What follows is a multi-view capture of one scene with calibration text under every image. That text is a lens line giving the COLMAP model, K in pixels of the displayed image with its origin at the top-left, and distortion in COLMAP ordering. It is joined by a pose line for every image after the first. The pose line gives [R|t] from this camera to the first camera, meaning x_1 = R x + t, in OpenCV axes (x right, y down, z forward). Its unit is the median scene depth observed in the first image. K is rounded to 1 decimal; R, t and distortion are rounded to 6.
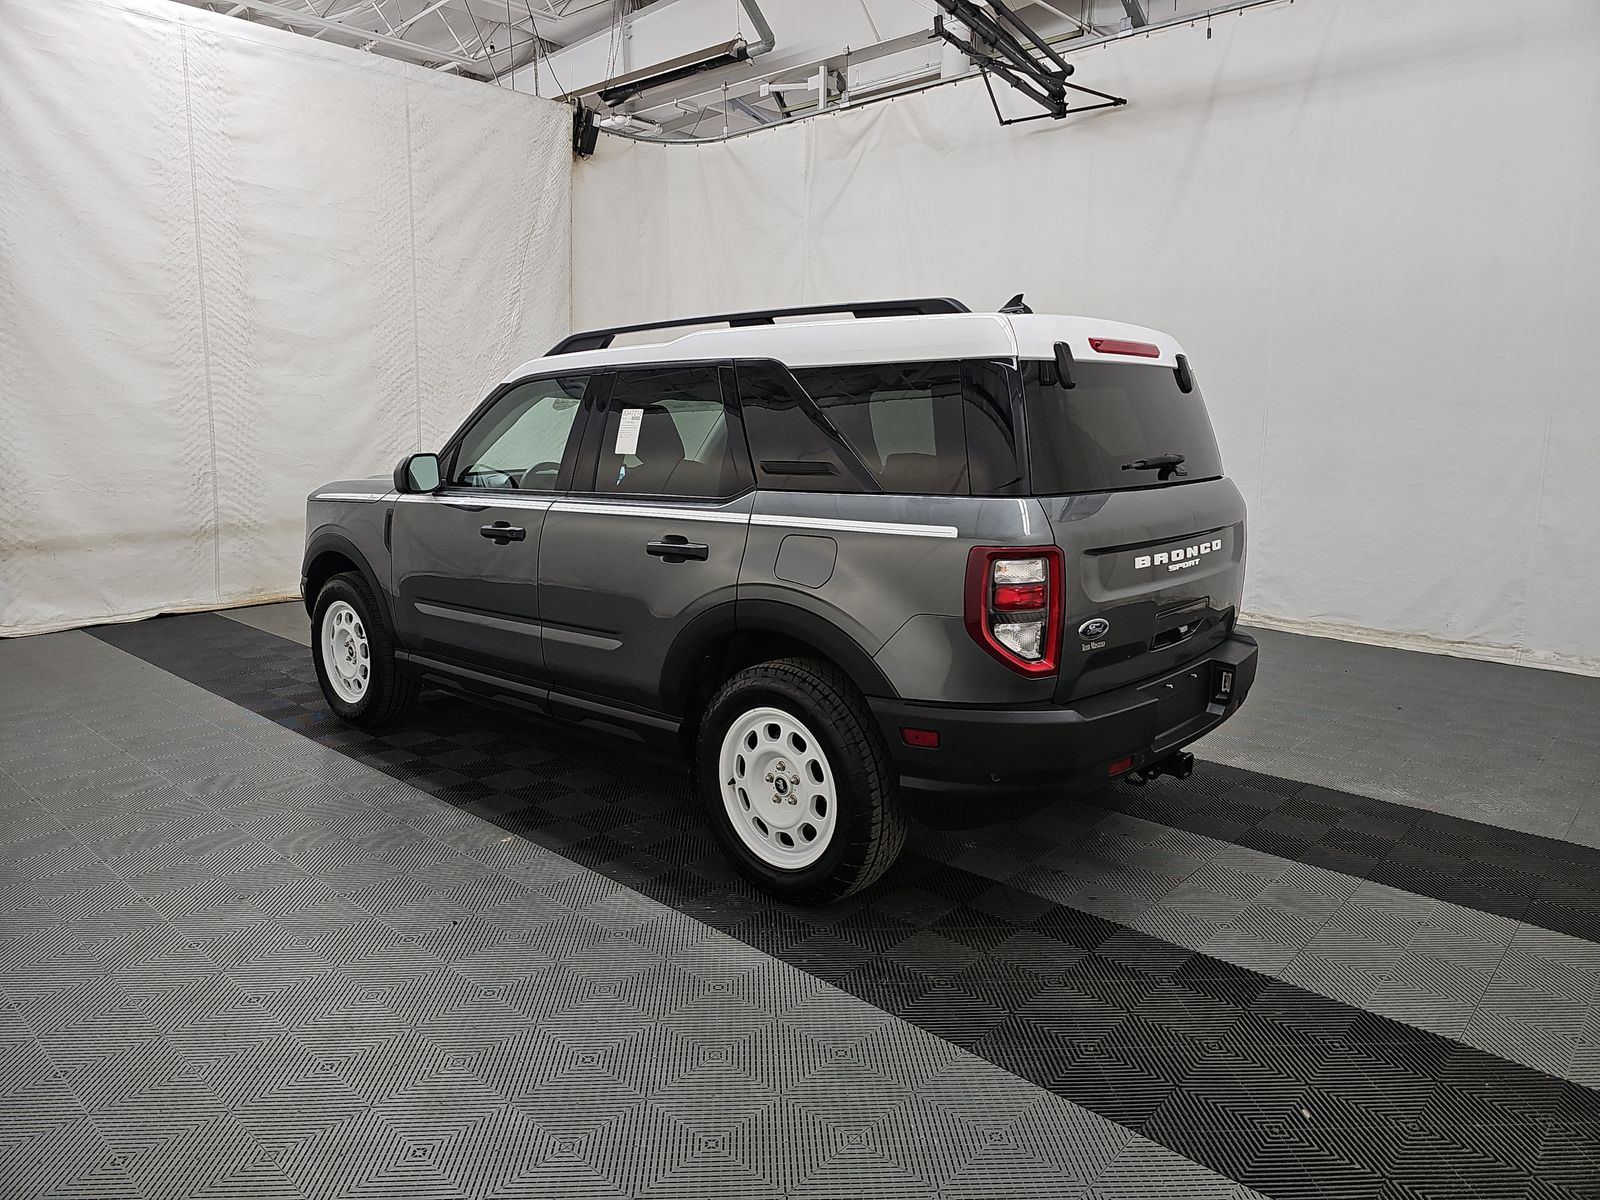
lens RADIAL K [[1013.9, 0, 751.0], [0, 1013.9, 574.5], [0, 0, 1]] dist [0.003012, -0.025478]
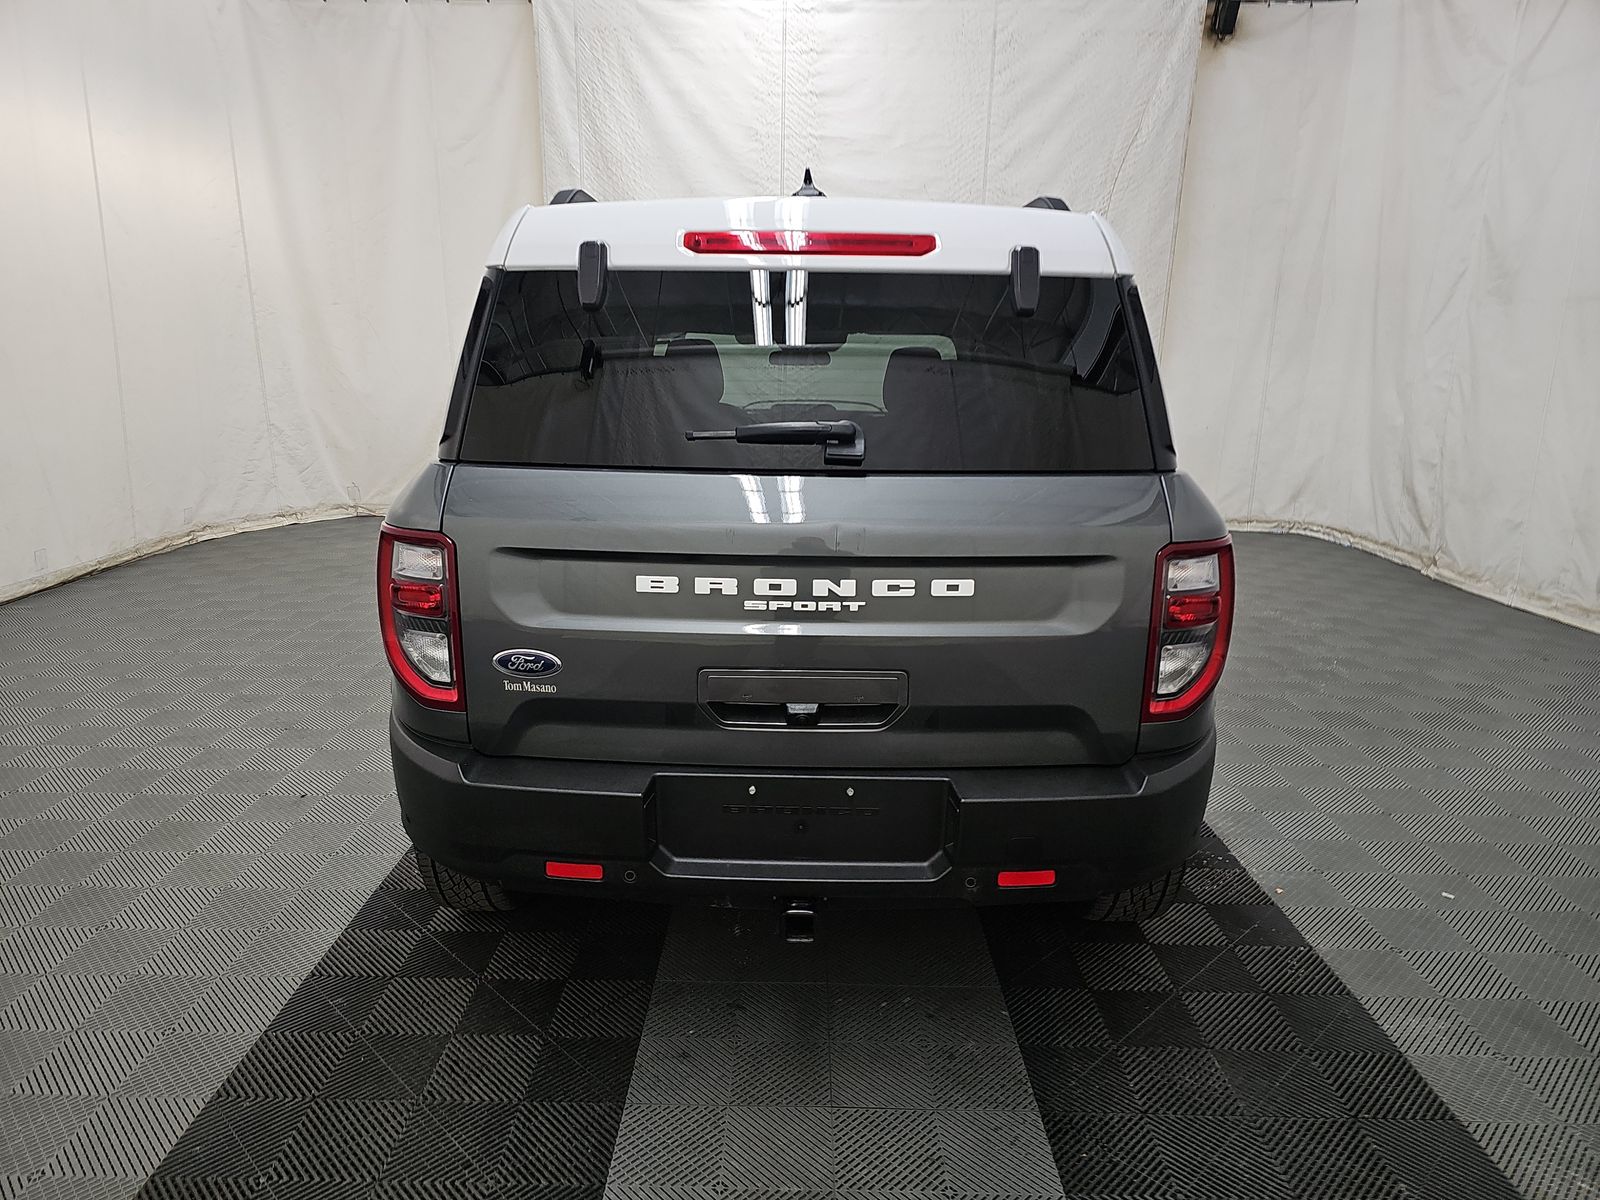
lens RADIAL K [[1013.9, 0, 751.0], [0, 1013.9, 574.5], [0, 0, 1]] dist [0.003012, -0.025478]
pose [[0.682746, 0.155459, -0.713926, 0.294742], [-0.114068, 0.987801, 0.106010, -0.030975], [0.721697, 0.009059, 0.692150, 0.199195]]
